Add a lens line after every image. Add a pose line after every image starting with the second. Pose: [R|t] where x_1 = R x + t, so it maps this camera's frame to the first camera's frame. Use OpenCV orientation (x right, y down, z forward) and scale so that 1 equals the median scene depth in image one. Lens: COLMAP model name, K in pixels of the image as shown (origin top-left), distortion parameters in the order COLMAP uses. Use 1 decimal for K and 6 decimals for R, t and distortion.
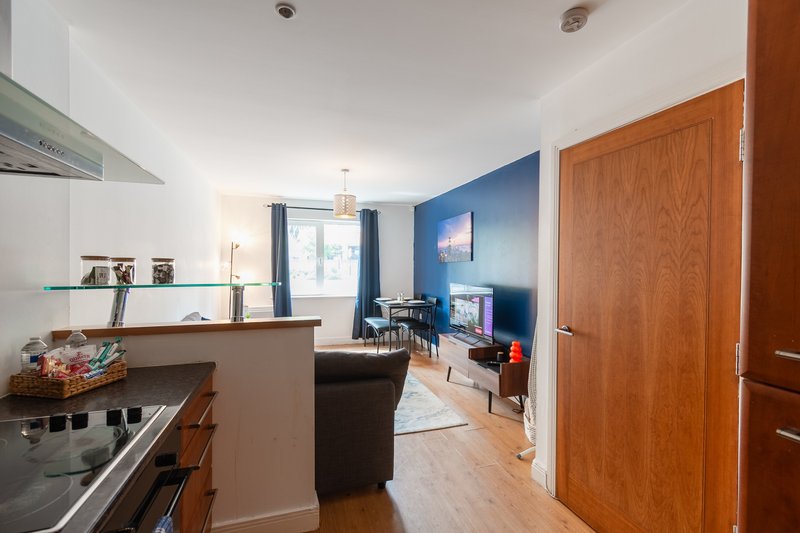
lens RADIAL K [[358.5, 0, 384.1], [0, 358.5, 263.9], [0, 0, 1]] dist [0.001632, -0.000064]
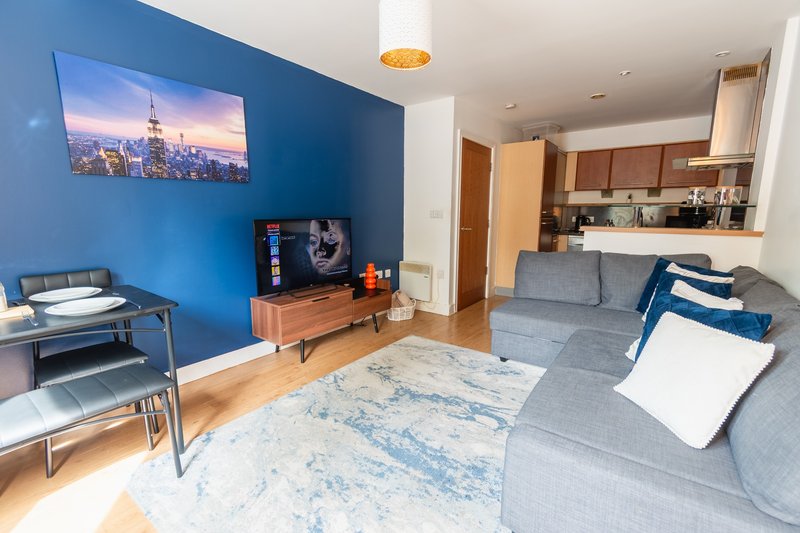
lens RADIAL K [[354.6, 0, 400.0], [0, 354.6, 266.5], [0, 0, 1]] dist [0.003369, -0.000429]
pose [[-0.614675, -0.126554, 0.778562, -0.337437], [-0.011265, 0.988353, 0.151762, 0.031740], [-0.788700, 0.084514, -0.608942, 0.957202]]
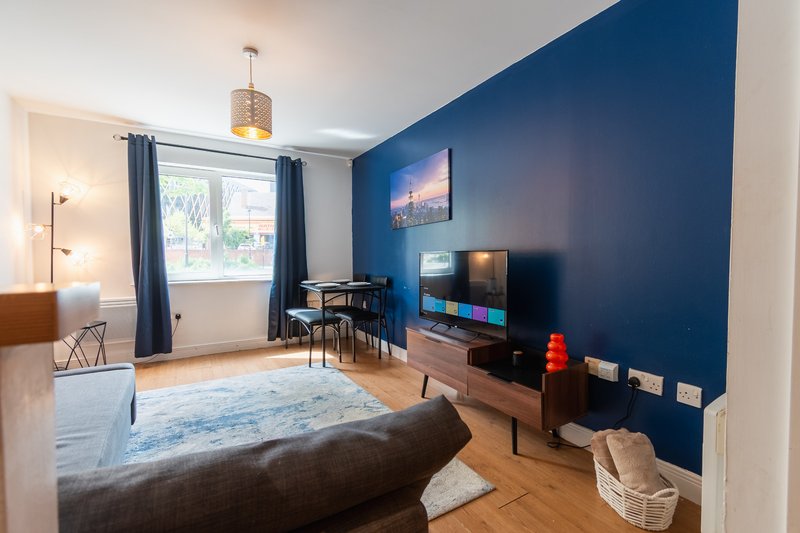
lens RADIAL K [[354.6, 0, 400.0], [0, 354.6, 266.5], [0, 0, 1]] dist [0.003369, -0.000429]
pose [[0.961412, -0.008022, 0.274996, -0.030814], [-0.000935, 0.999474, 0.032422, 0.048770], [-0.275112, -0.031428, 0.960899, 0.294426]]
